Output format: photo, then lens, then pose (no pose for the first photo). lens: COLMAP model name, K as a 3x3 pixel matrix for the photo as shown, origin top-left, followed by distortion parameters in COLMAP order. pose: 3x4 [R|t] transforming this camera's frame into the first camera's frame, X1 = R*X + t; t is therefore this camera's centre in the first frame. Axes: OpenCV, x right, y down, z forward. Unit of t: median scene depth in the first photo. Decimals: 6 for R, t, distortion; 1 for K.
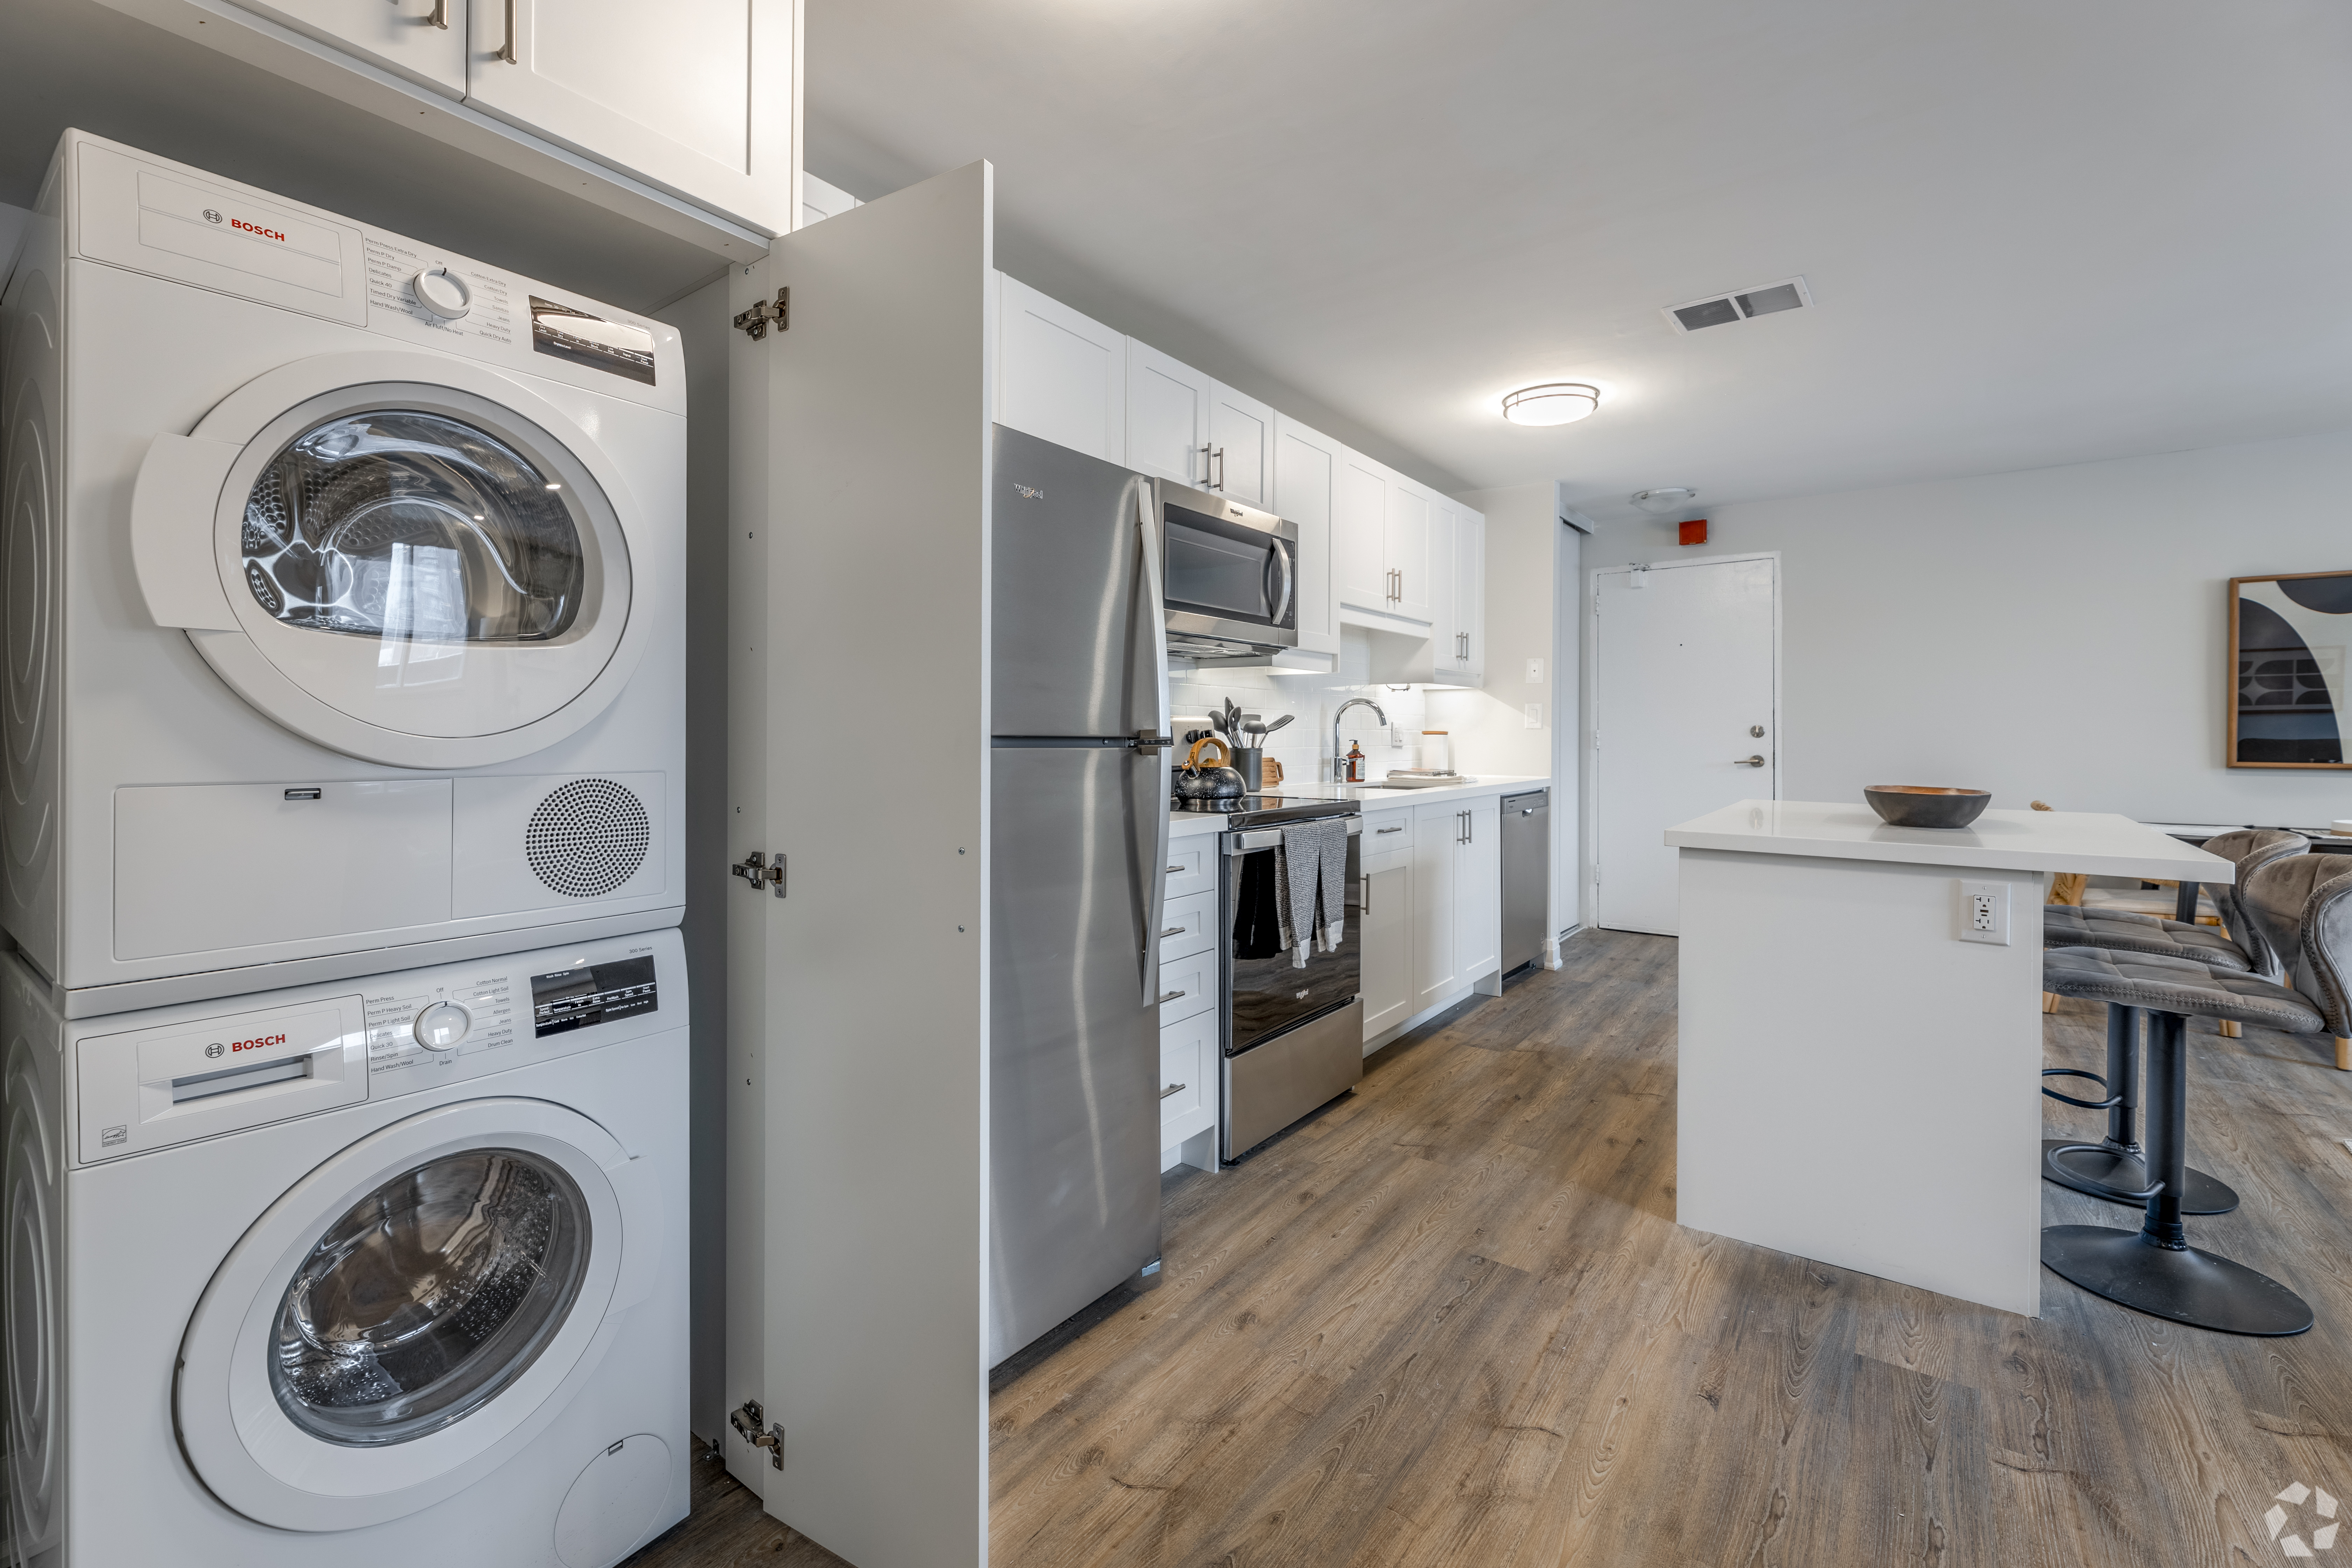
lens RADIAL K [[1001.0, 0, 1164.4], [0, 1001.0, 736.1], [0, 0, 1]] dist [-0.000581, 0.000157]
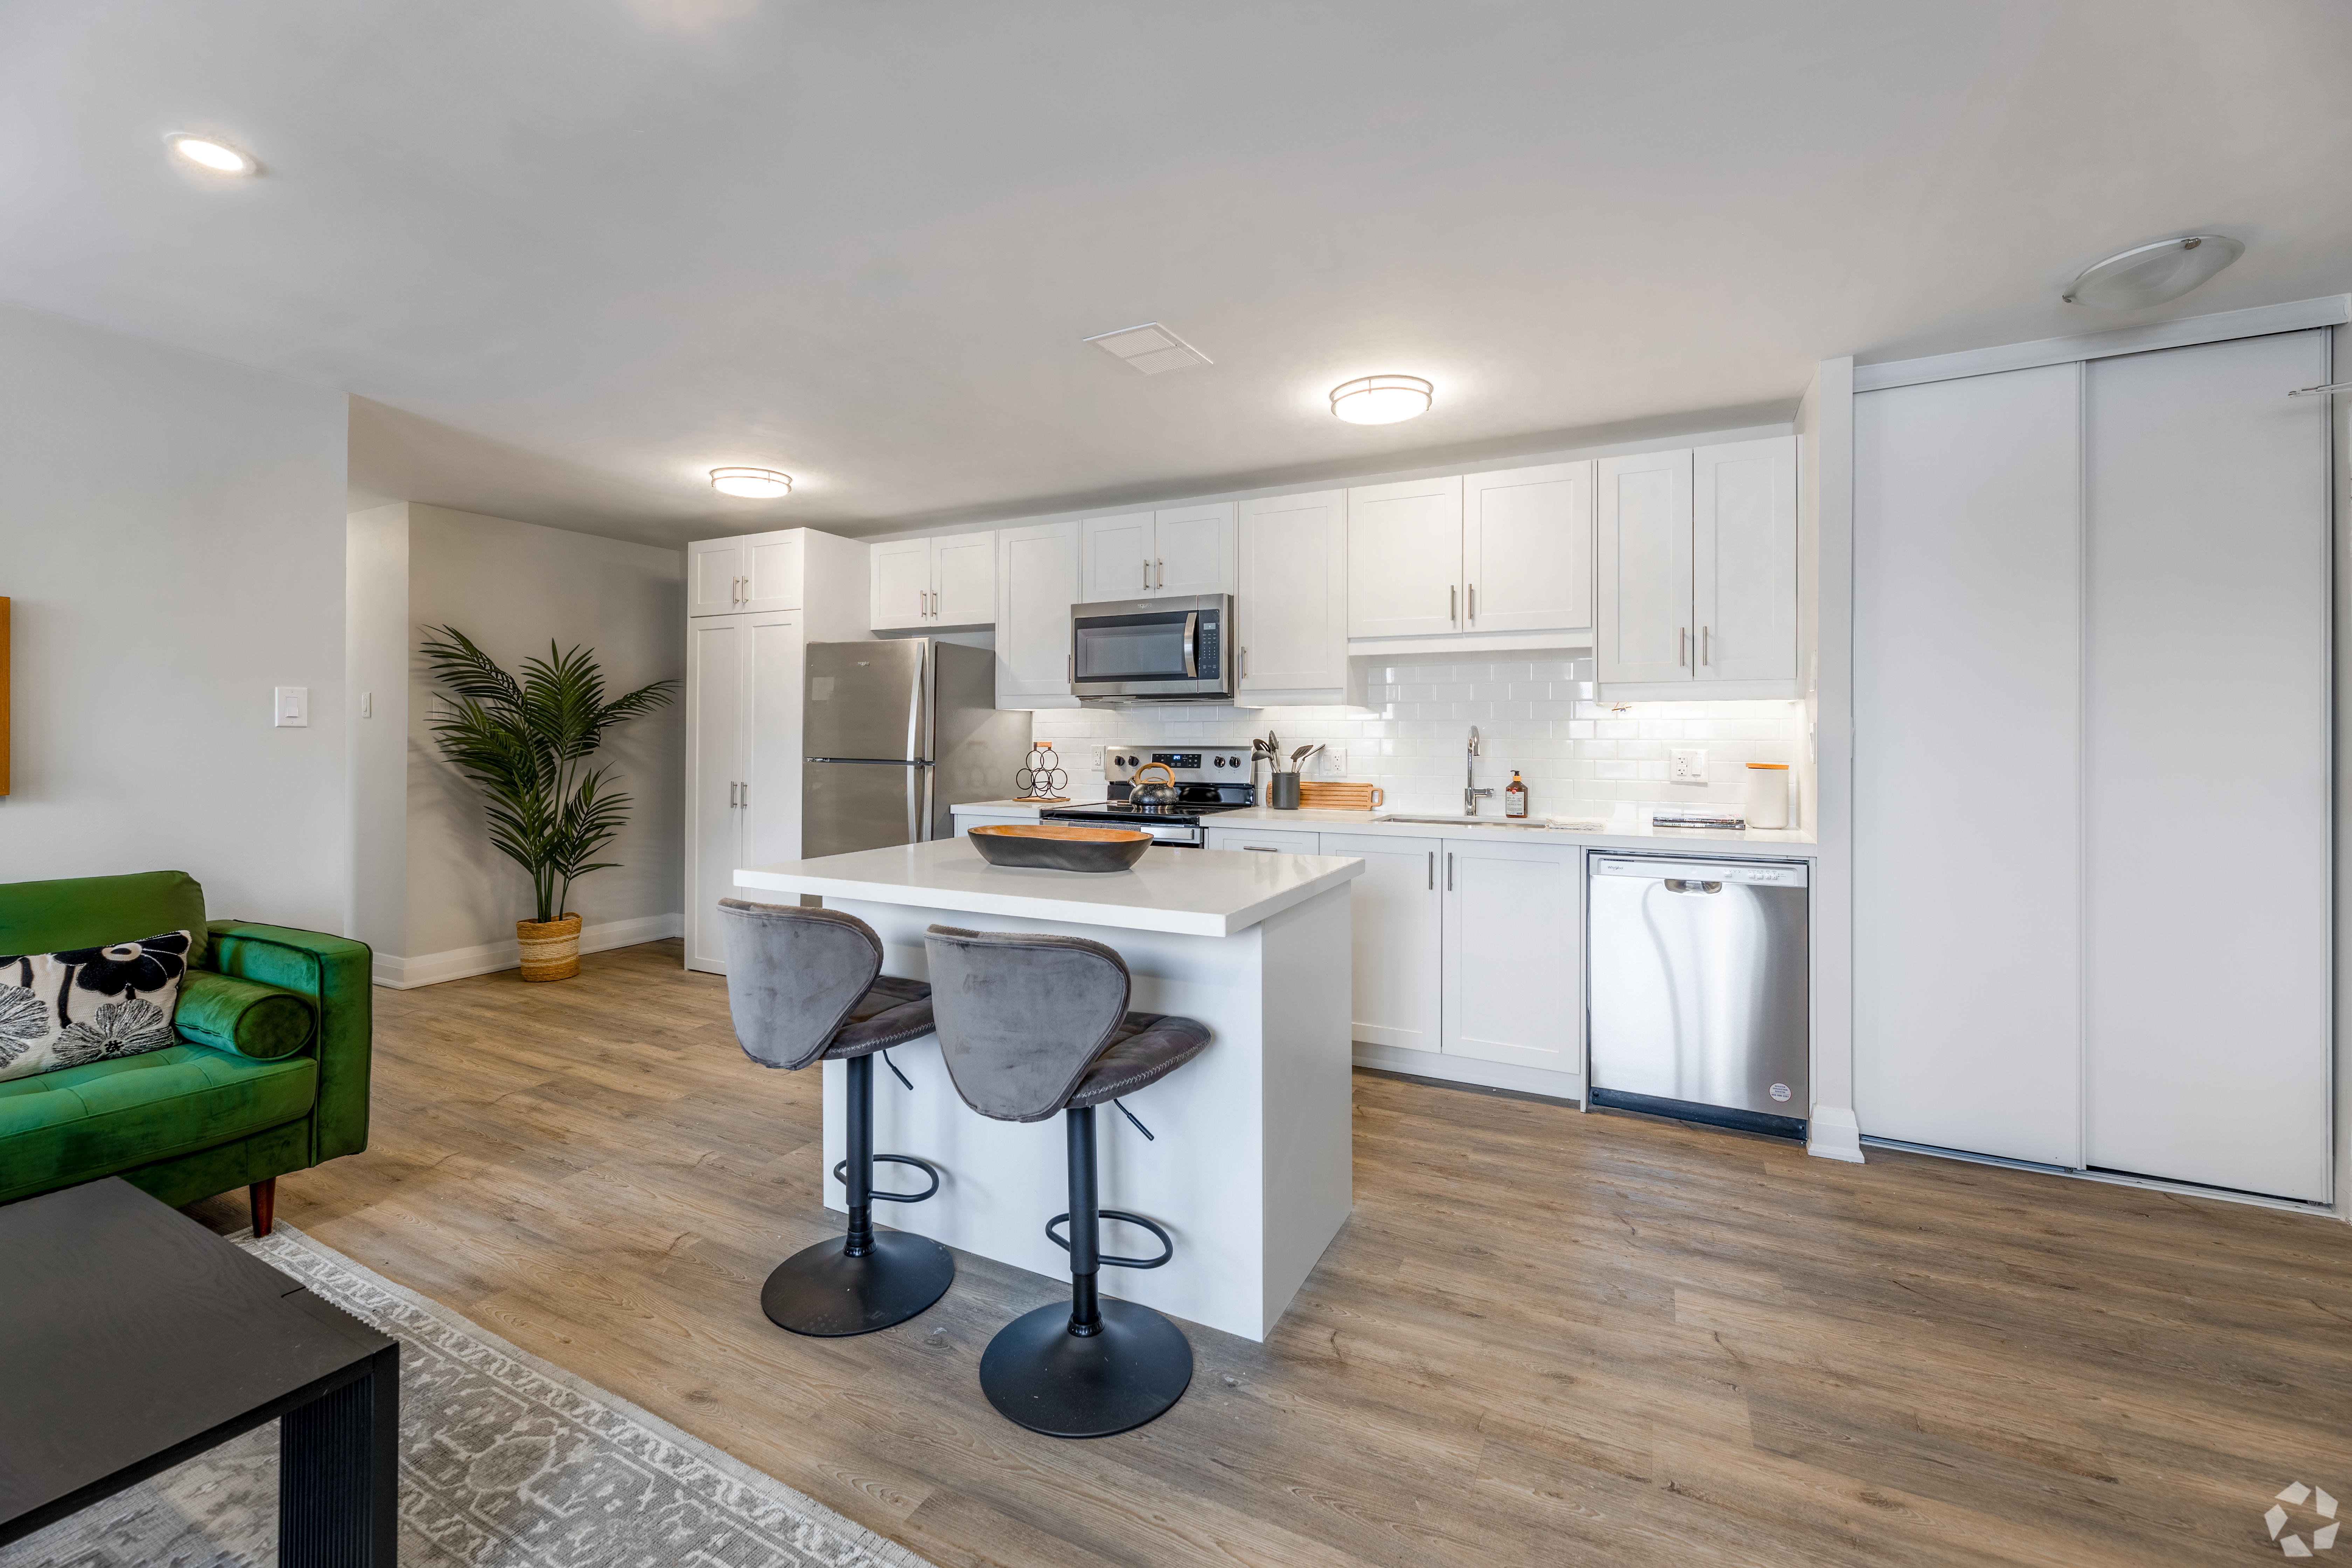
lens RADIAL K [[976.7, 0, 1149.3], [0, 976.7, 727.2], [0, 0, 1]] dist [-0.000693, -0.000142]
pose [[0.158874, -0.011101, -0.987237, 1.239233], [-0.005323, 0.999913, -0.012100, -0.027848], [0.987285, 0.007177, 0.158801, 0.670039]]
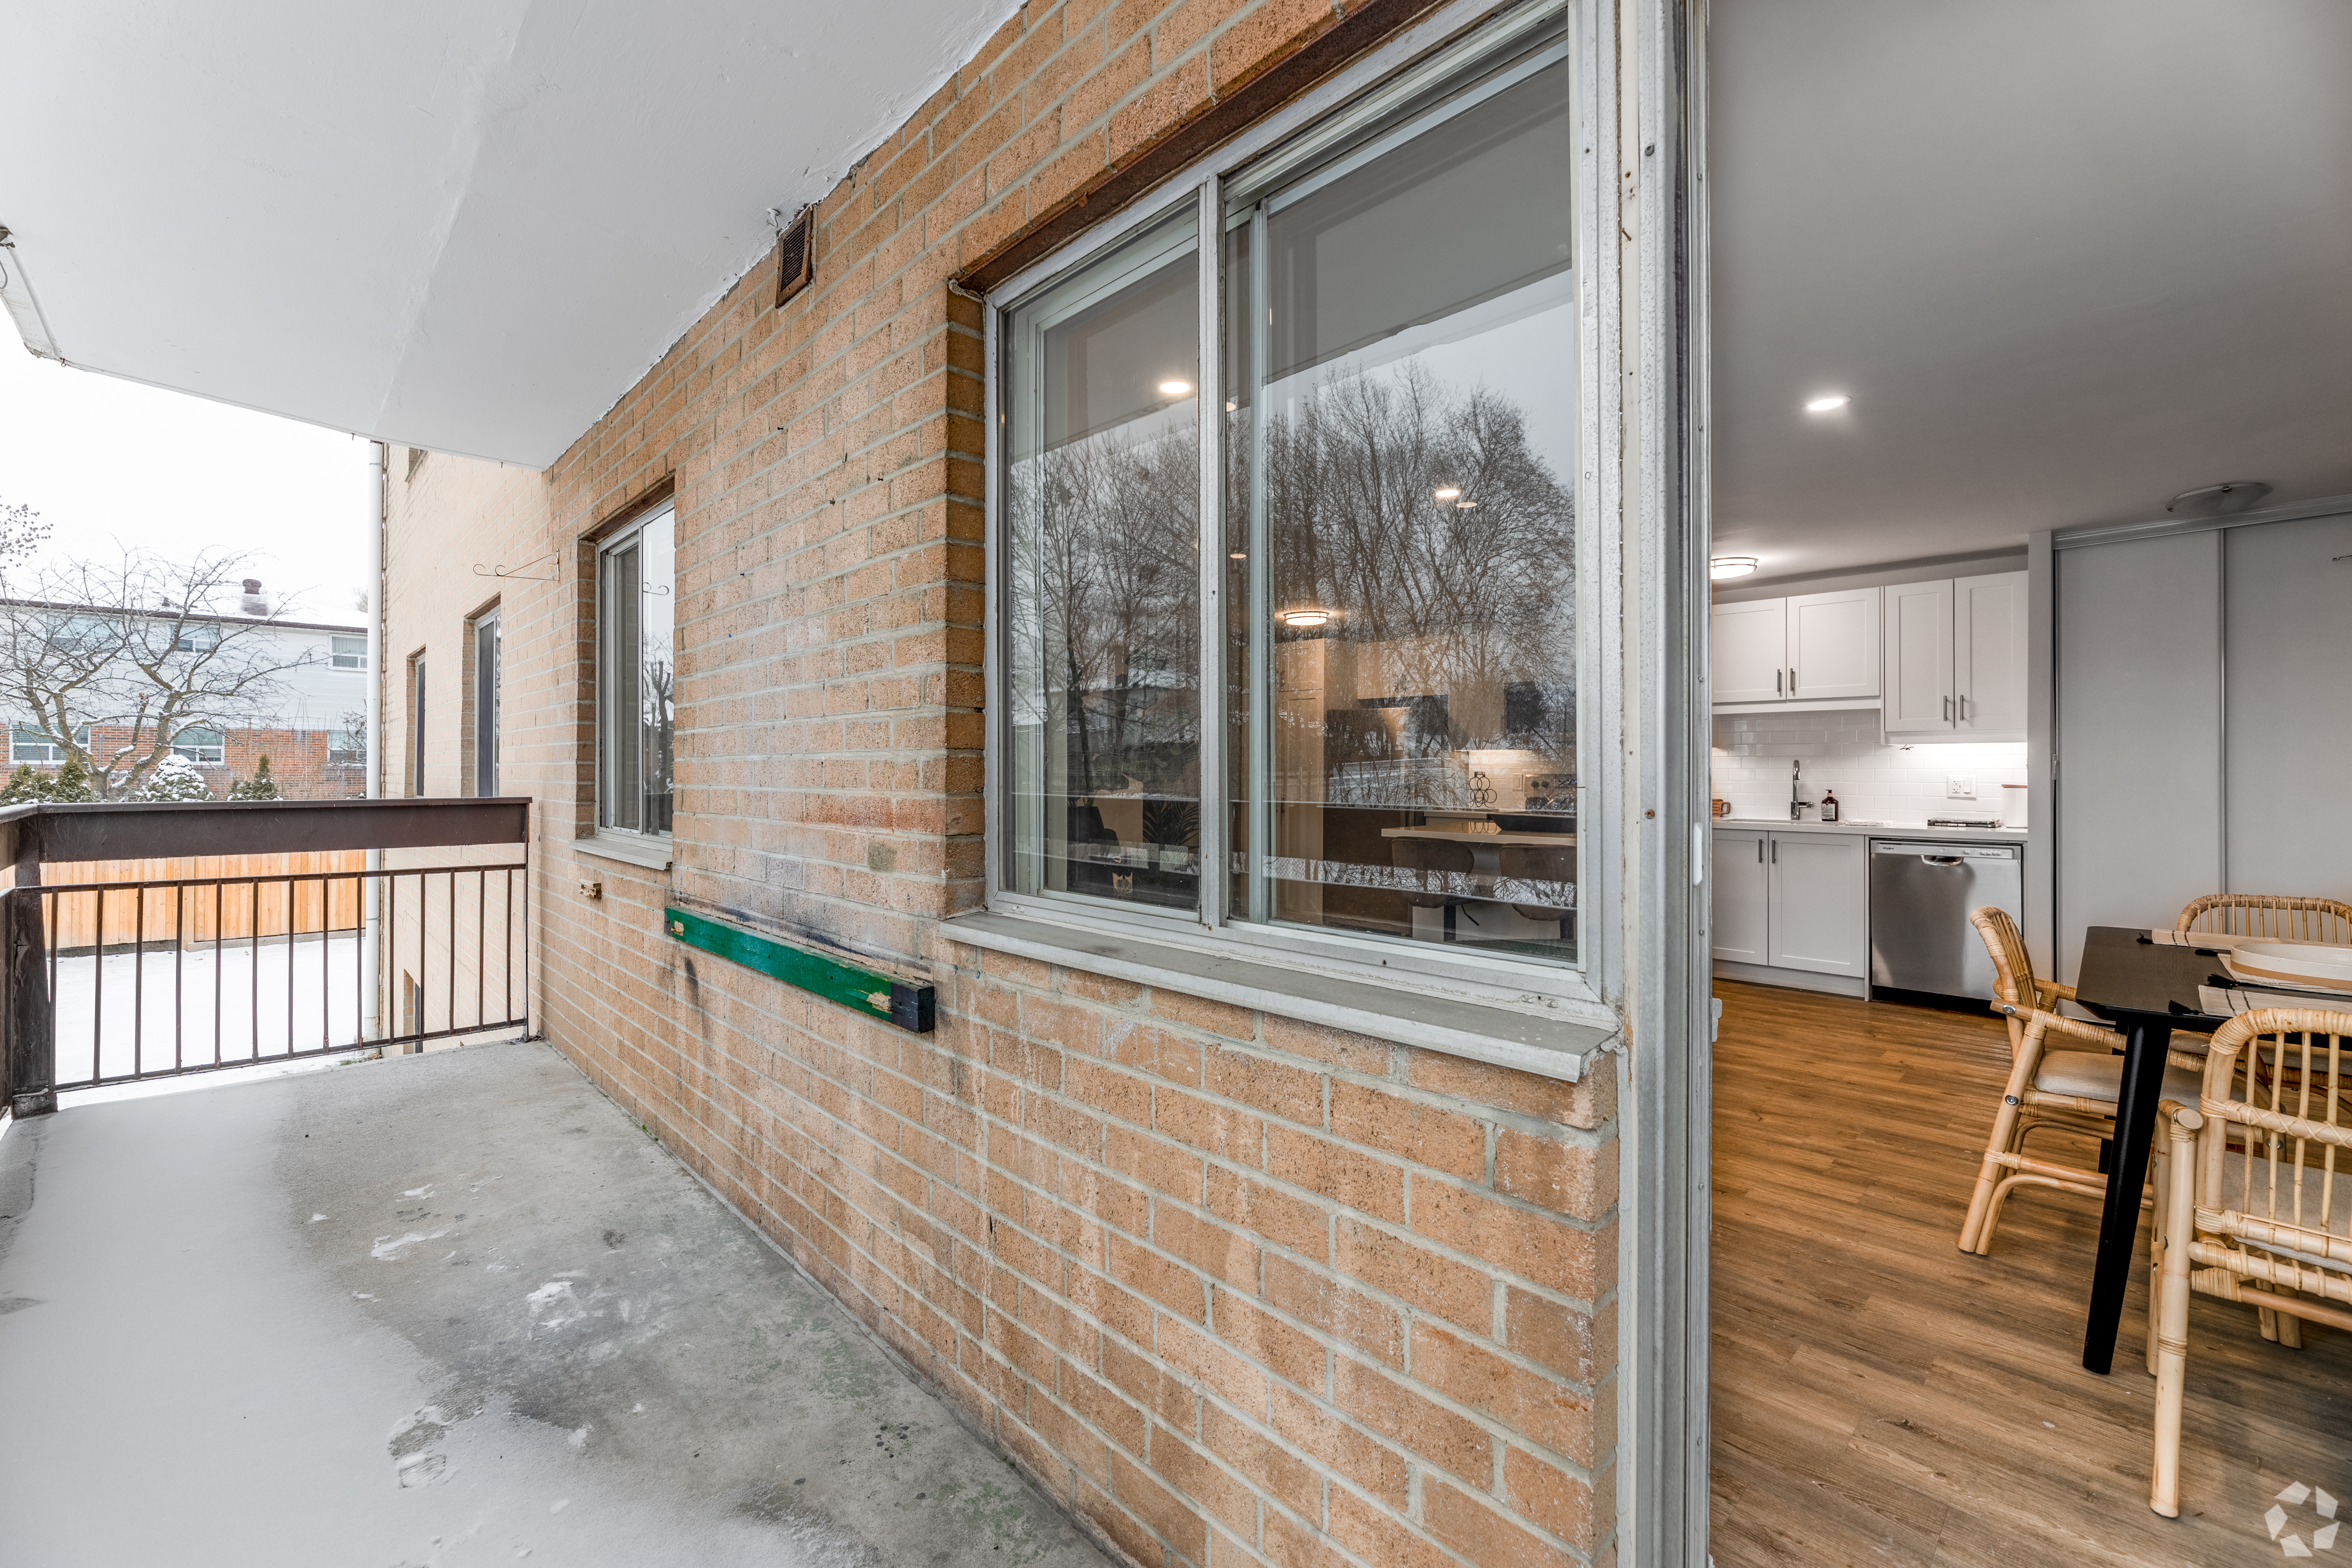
lens RADIAL K [[963.7, 0, 1171.6], [0, 963.7, 753.9], [0, 0, 1]] dist [-0.000478, -0.000616]
pose [[-0.158540, -0.020610, -0.987137, 1.990851], [-0.007133, 0.999780, -0.019728, -0.015352], [0.987327, 0.003914, -0.158652, 0.417316]]
